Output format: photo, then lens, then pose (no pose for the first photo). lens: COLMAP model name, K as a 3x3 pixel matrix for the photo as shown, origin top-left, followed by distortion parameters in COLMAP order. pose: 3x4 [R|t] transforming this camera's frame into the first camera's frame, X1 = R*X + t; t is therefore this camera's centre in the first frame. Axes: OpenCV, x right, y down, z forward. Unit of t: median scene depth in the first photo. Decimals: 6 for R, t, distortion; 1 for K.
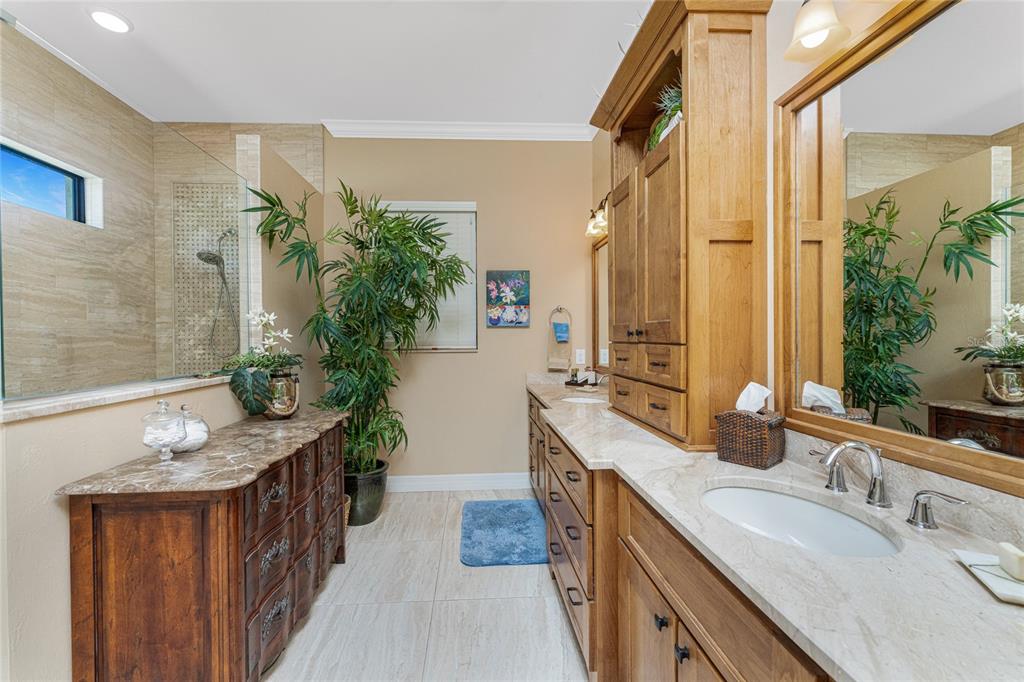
lens RADIAL K [[410.9, 0, 502.4], [0, 410.9, 341.1], [0, 0, 1]] dist [-0.002008, -0.000216]
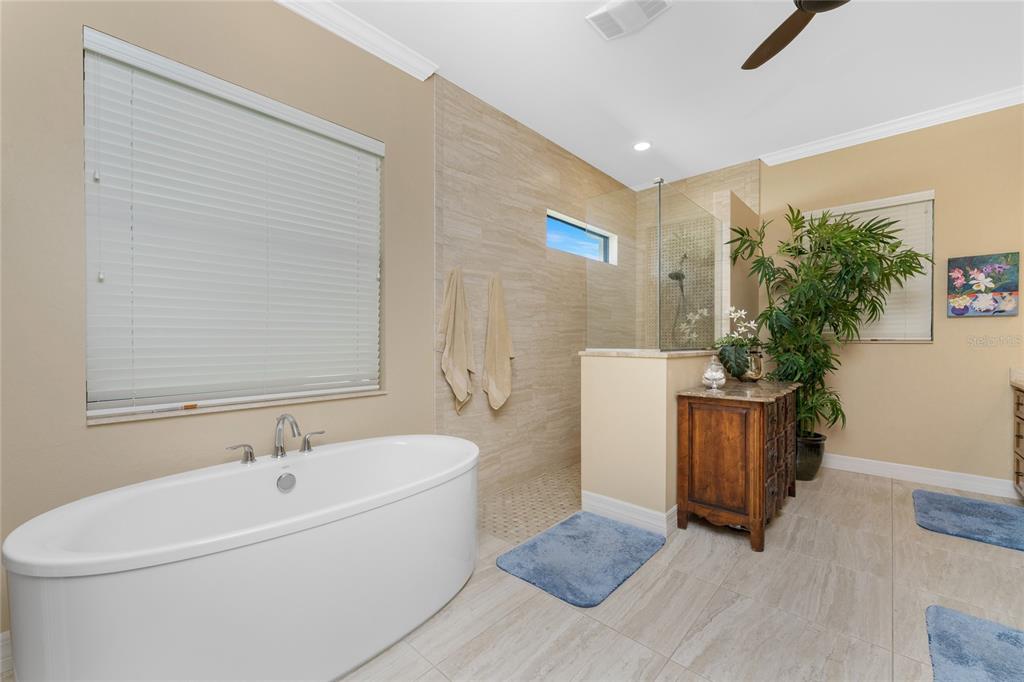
lens RADIAL K [[410.9, 0, 512.5], [0, 410.9, 343.7], [0, 0, 1]] dist [-0.002008, -0.000216]
pose [[0.684560, 0.013690, -0.728828, -0.042259], [-0.014544, 0.999881, 0.005121, 0.044925], [0.728811, 0.007094, 0.684678, -0.477006]]
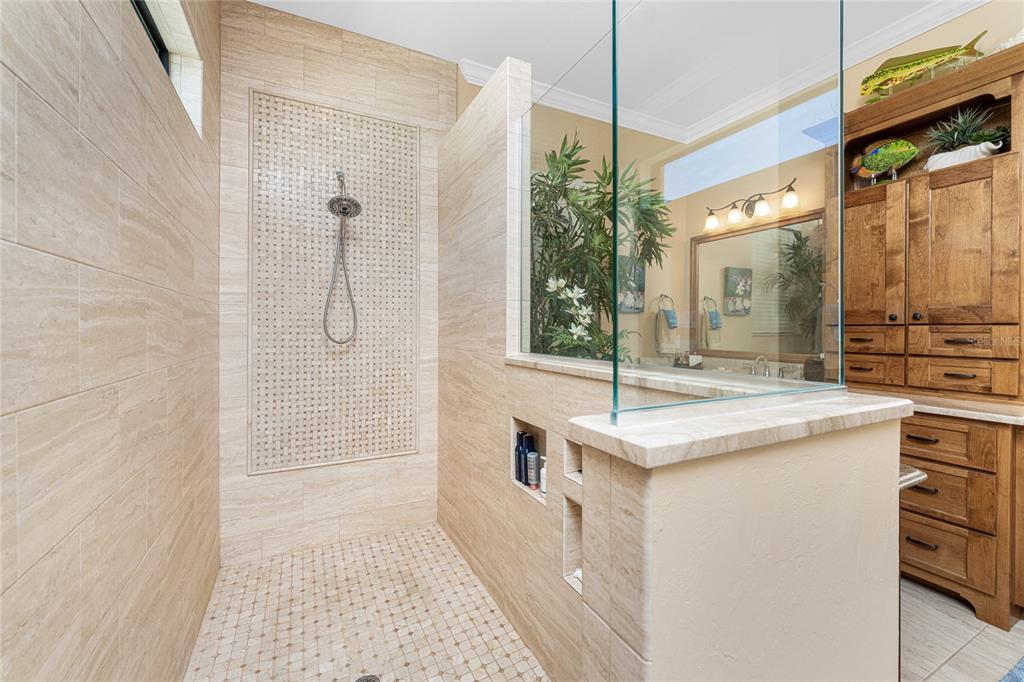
lens RADIAL K [[410.9, 0, 508.2], [0, 410.9, 331.7], [0, 0, 1]] dist [-0.002008, -0.000216]
pose [[0.919311, 0.007171, 0.393466, -0.817778], [-0.005468, 0.999970, -0.005449, 0.024256], [-0.393493, 0.002857, 0.919323, 0.239169]]
